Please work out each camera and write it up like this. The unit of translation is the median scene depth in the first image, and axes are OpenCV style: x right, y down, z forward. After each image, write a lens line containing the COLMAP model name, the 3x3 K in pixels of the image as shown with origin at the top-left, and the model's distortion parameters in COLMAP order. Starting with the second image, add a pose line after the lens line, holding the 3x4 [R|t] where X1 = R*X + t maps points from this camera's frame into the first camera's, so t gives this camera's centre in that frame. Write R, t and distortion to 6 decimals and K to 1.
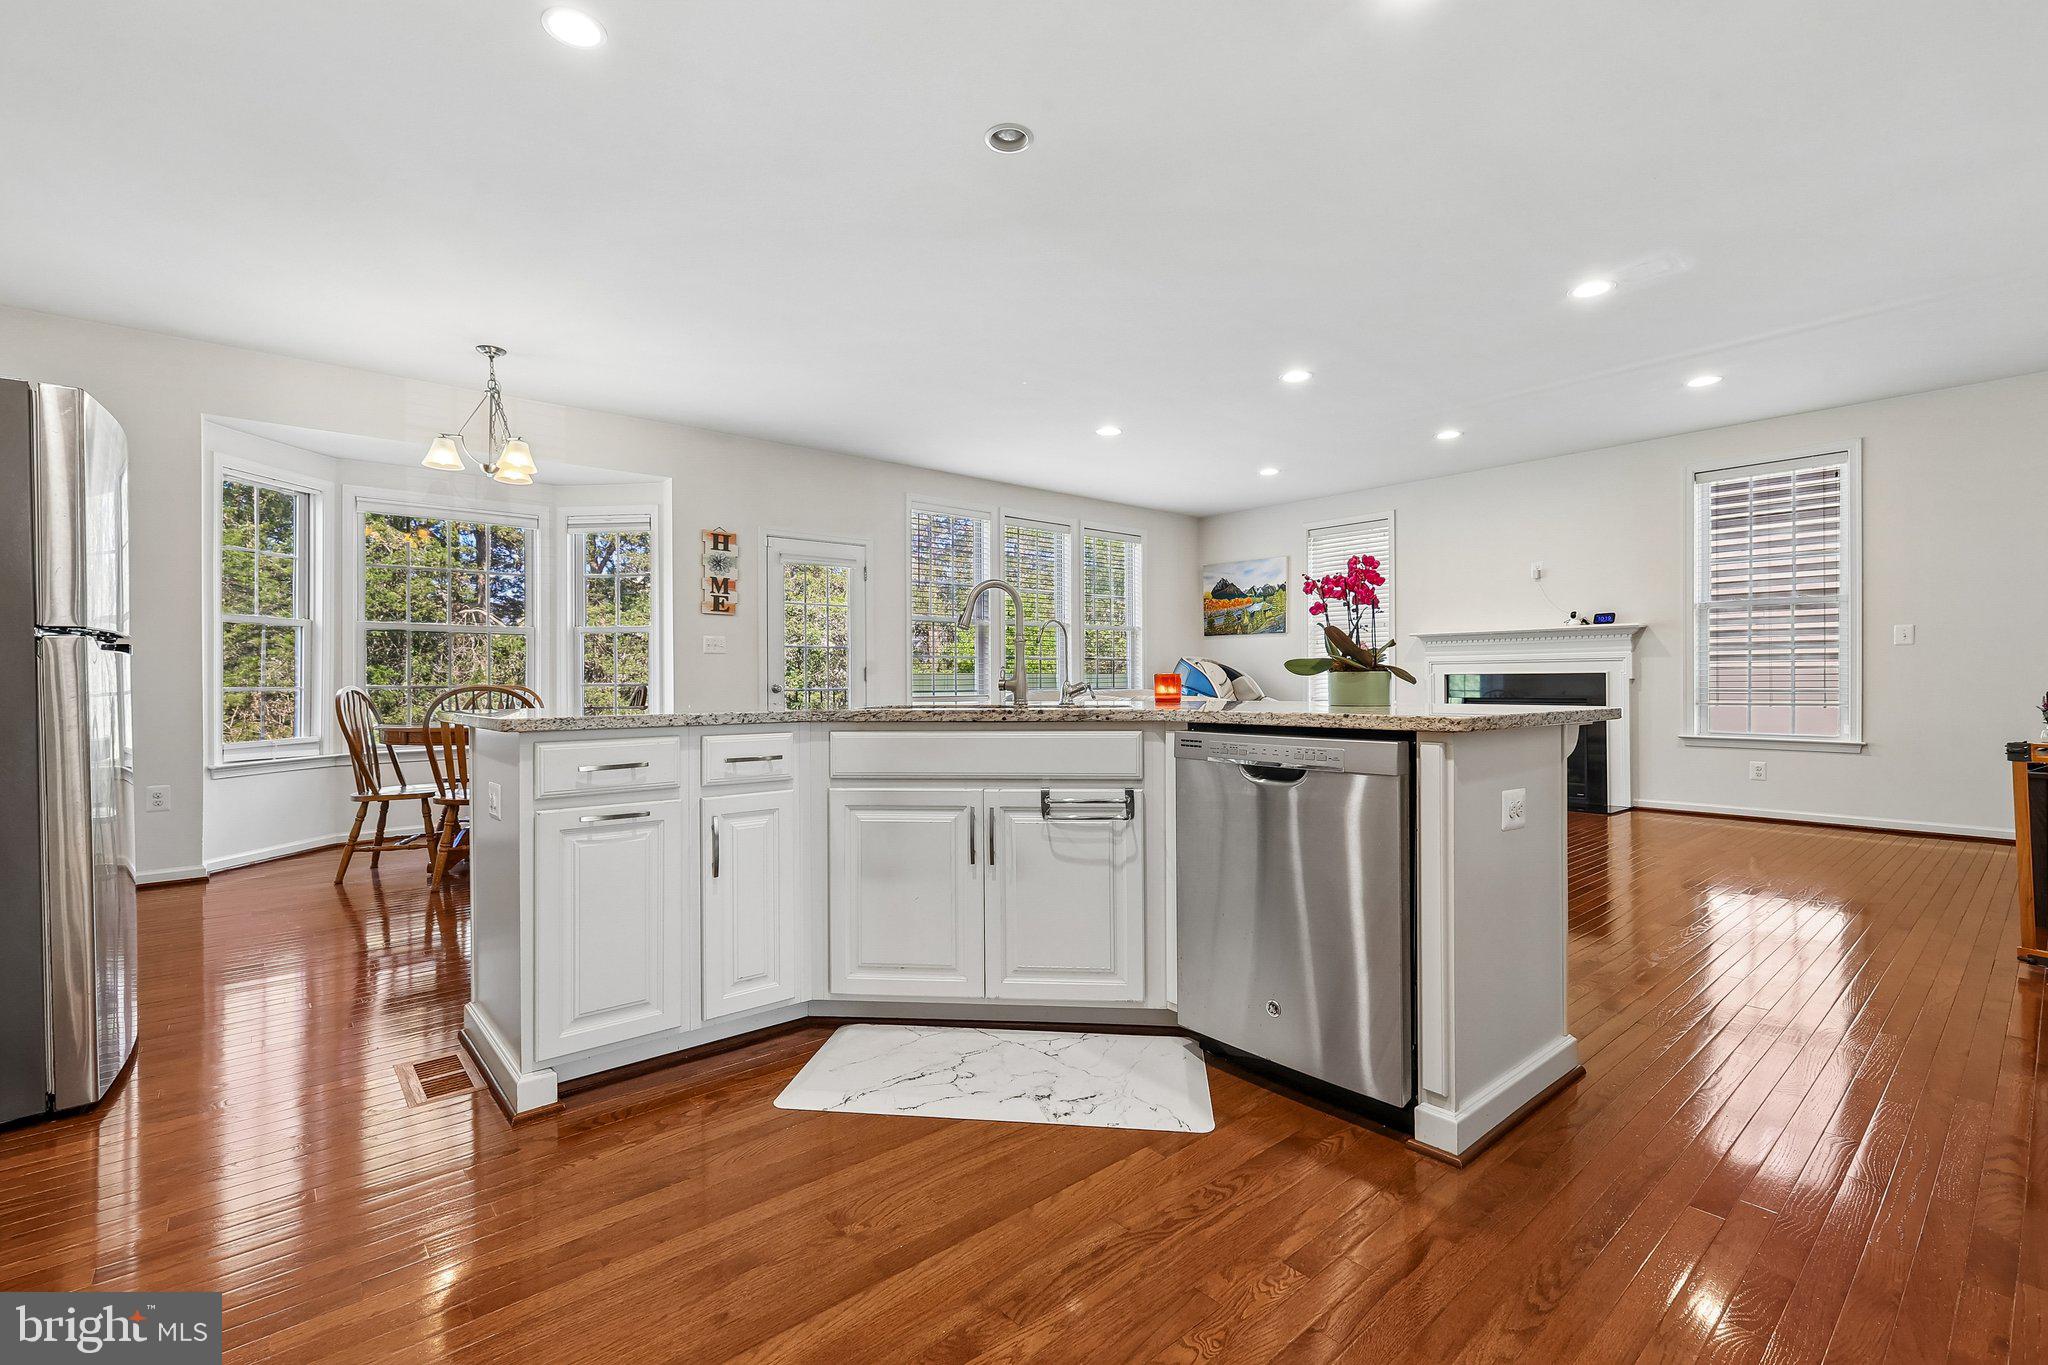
lens RADIAL K [[893.4, 0, 1026.2], [0, 893.4, 674.9], [0, 0, 1]] dist [0.000206, 0.000008]
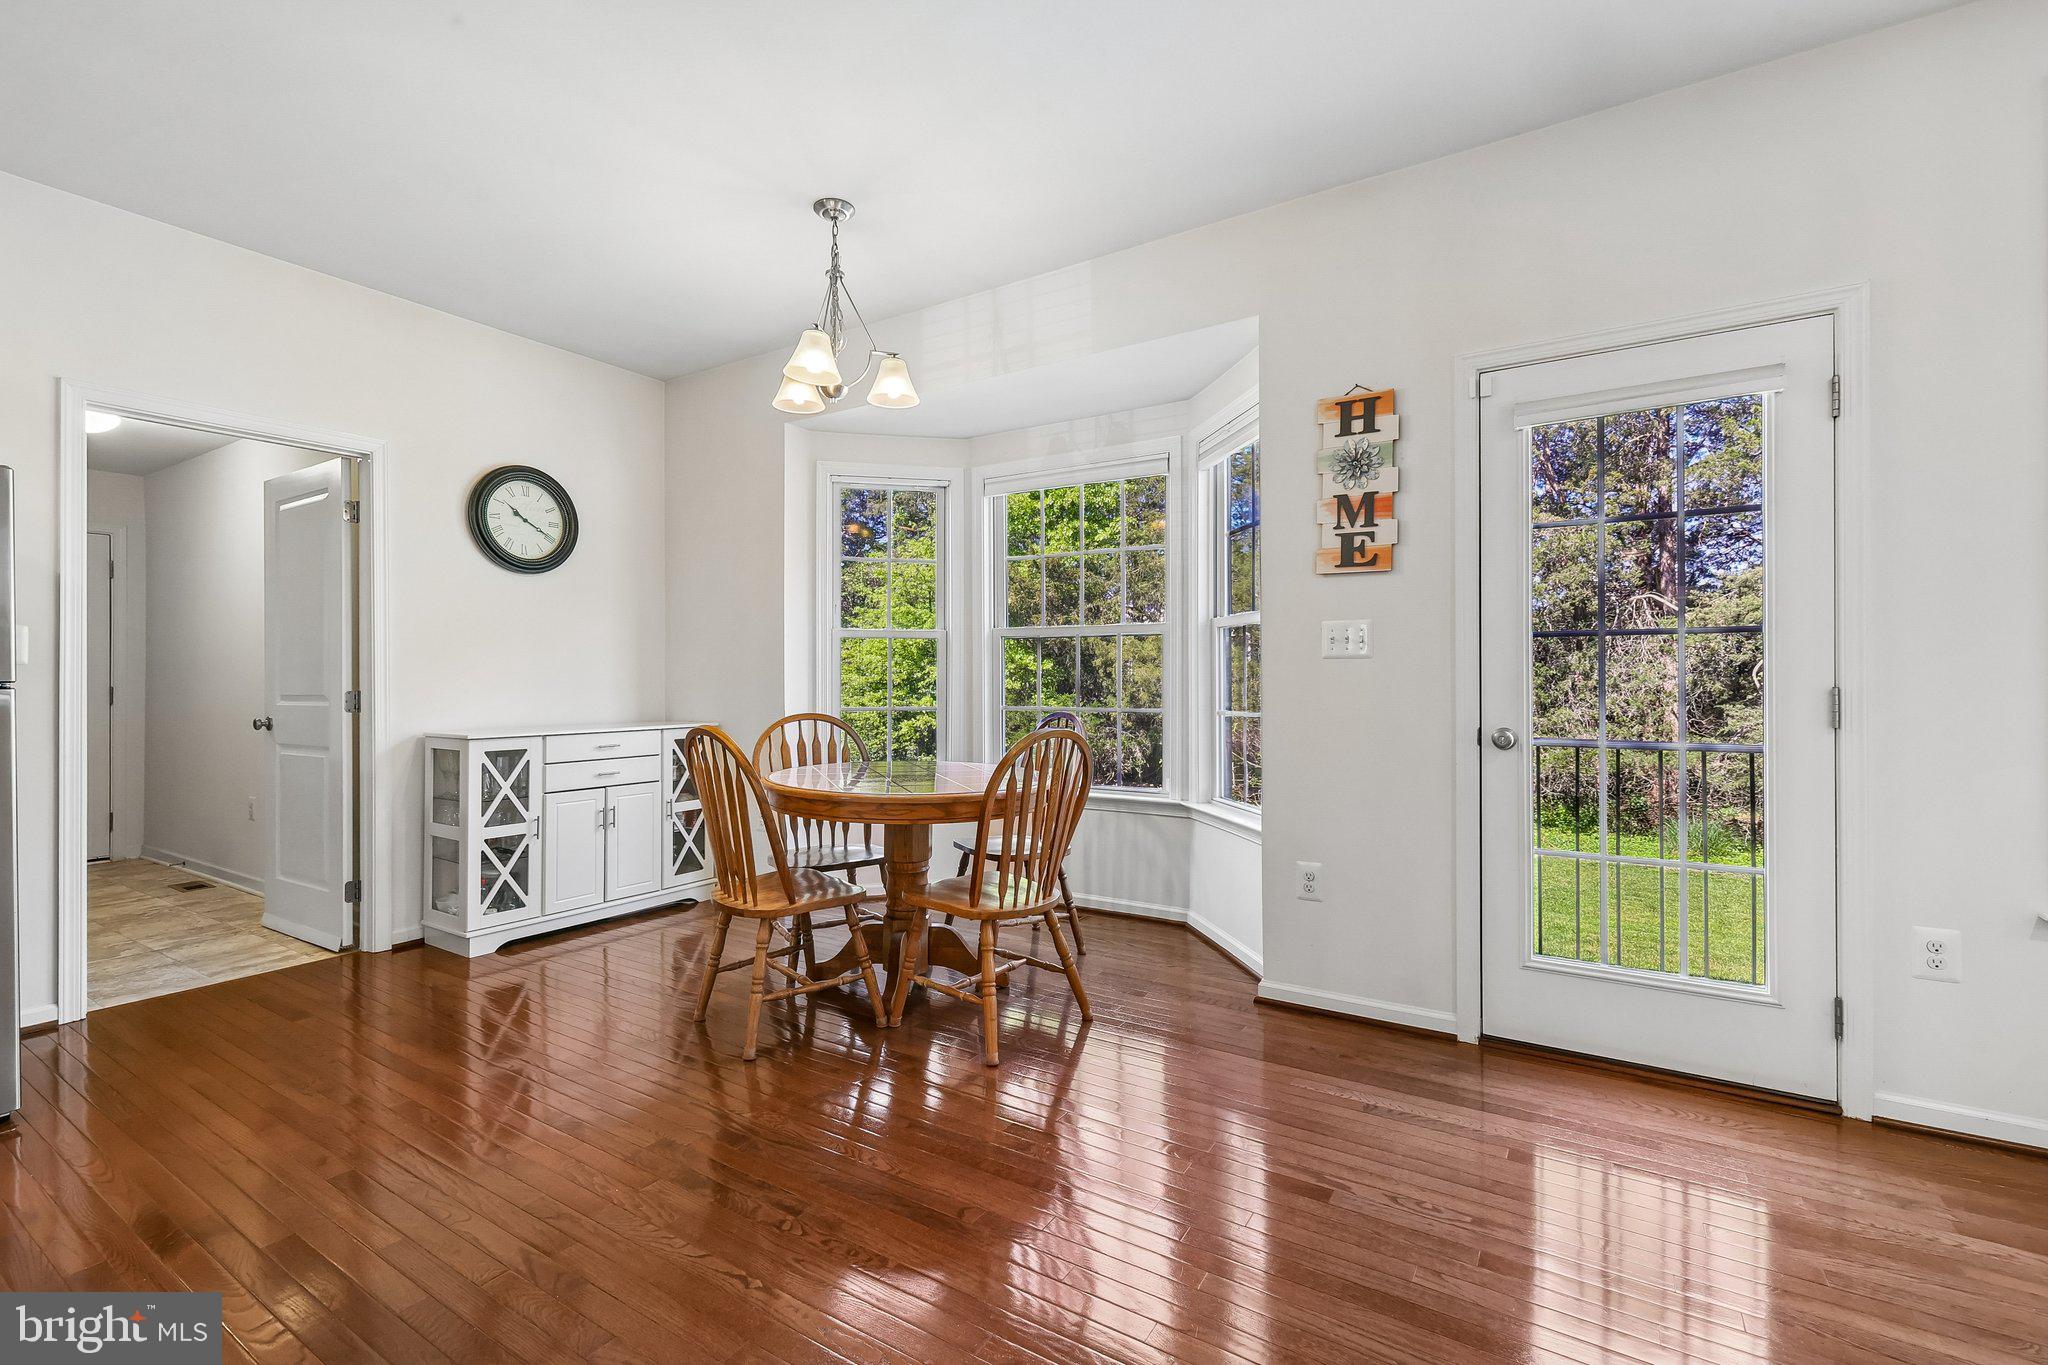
lens RADIAL K [[893.4, 0, 1026.3], [0, 893.4, 674.4], [0, 0, 1]] dist [0.000206, 0.000008]
pose [[0.285045, 0.001980, -0.958512, 0.101161], [0.004771, 0.999983, 0.003484, -0.033316], [0.958502, -0.005566, 0.285031, 1.339952]]
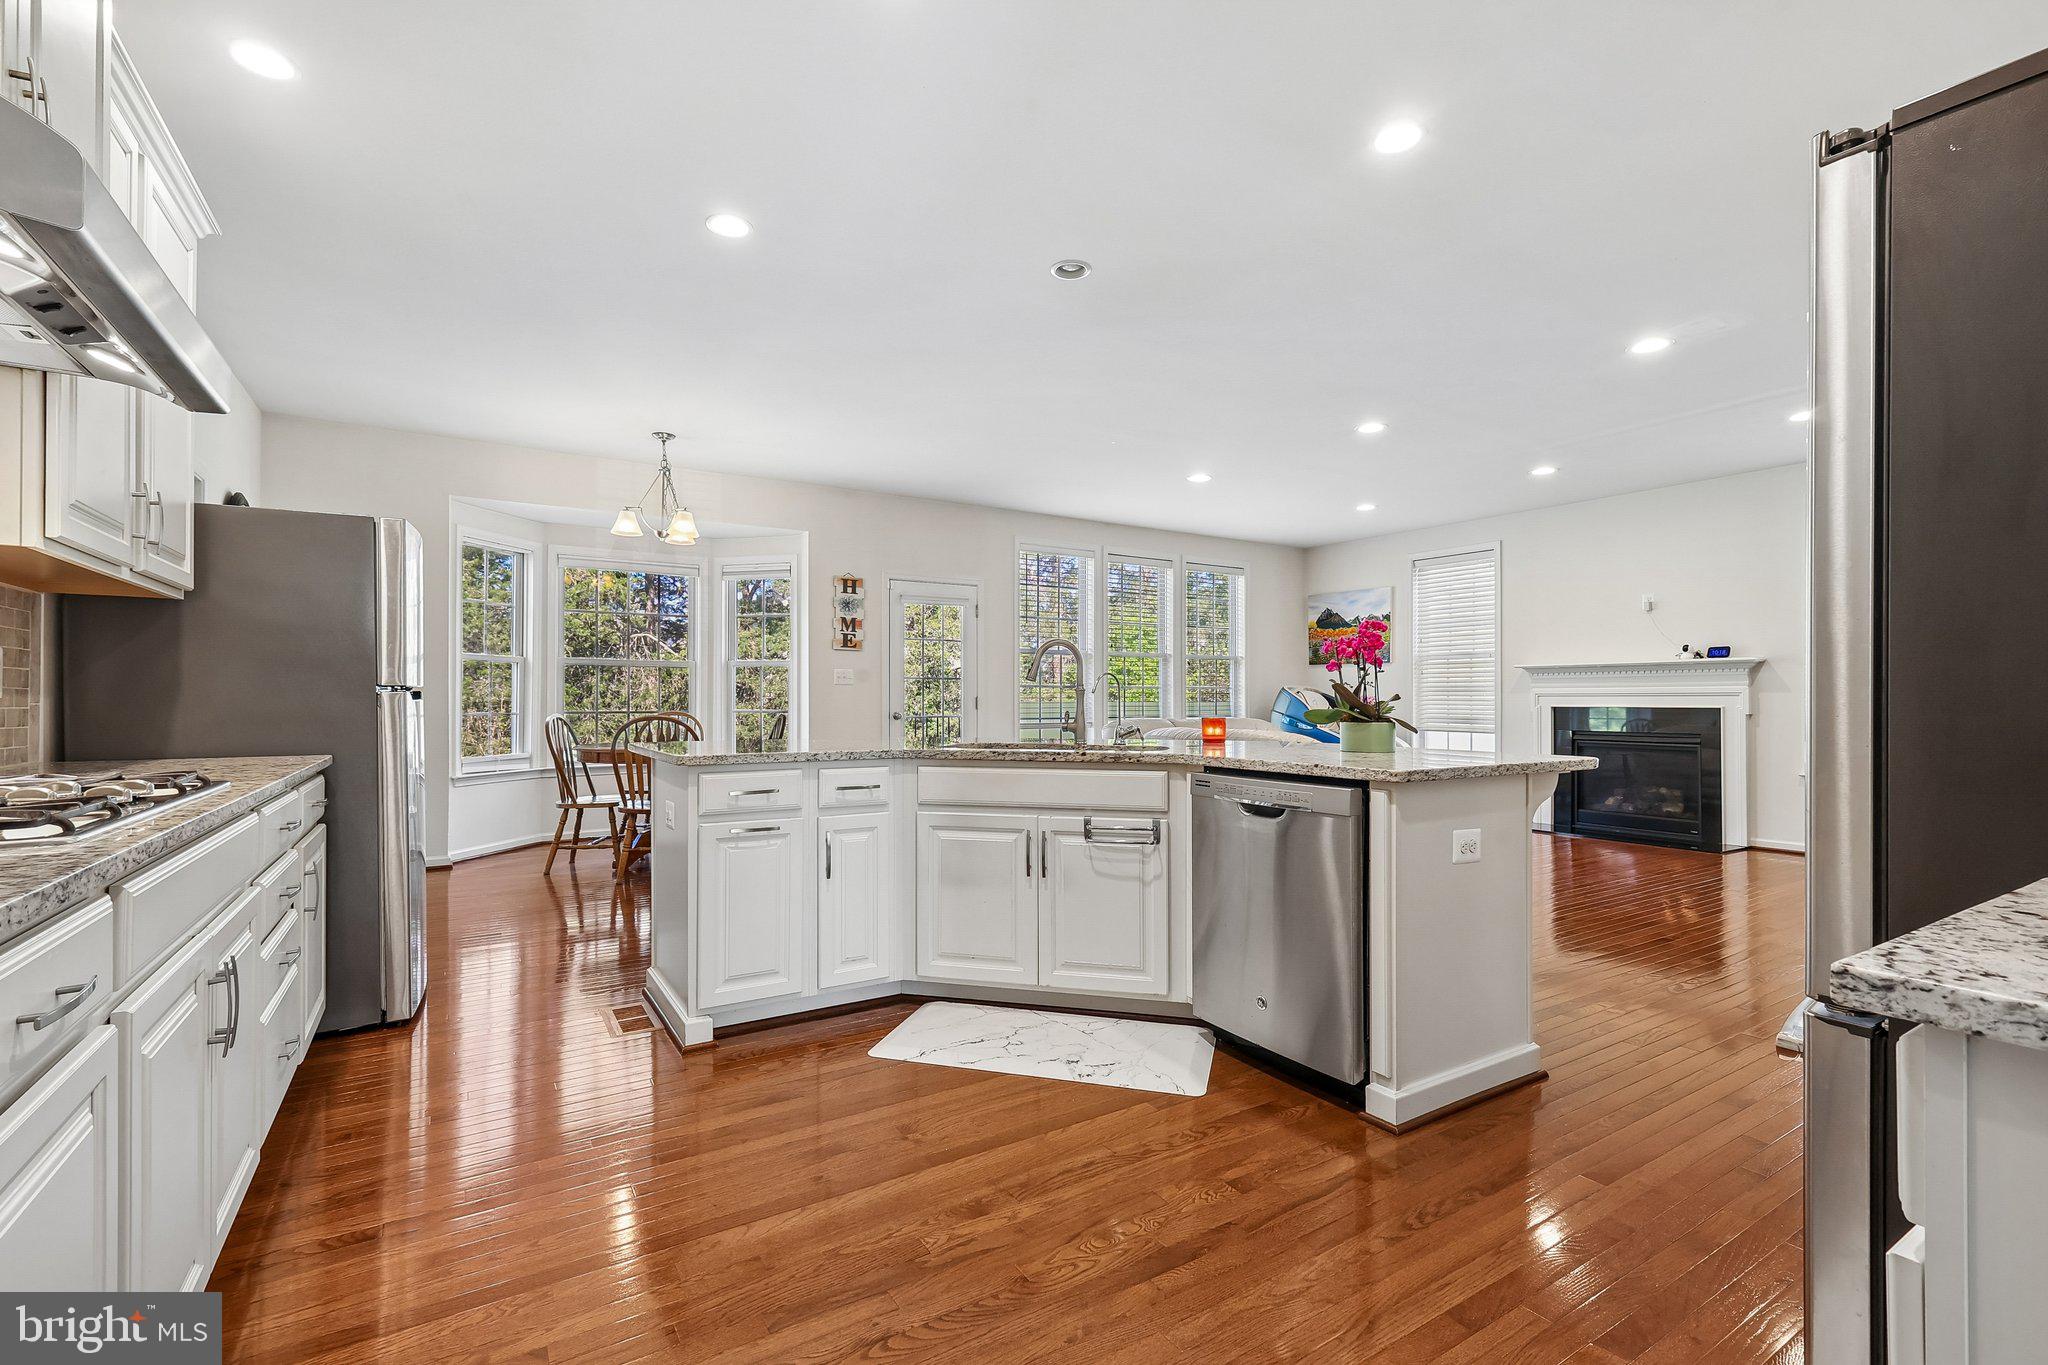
lens RADIAL K [[893.4, 0, 1019.5], [0, 893.4, 694.8], [0, 0, 1]] dist [0.000206, 0.000008]
pose [[0.988283, 0.007152, -0.152466, 0.085344], [-0.006563, 0.999969, 0.004362, -0.032800], [0.152493, -0.003310, 0.988299, -0.165493]]
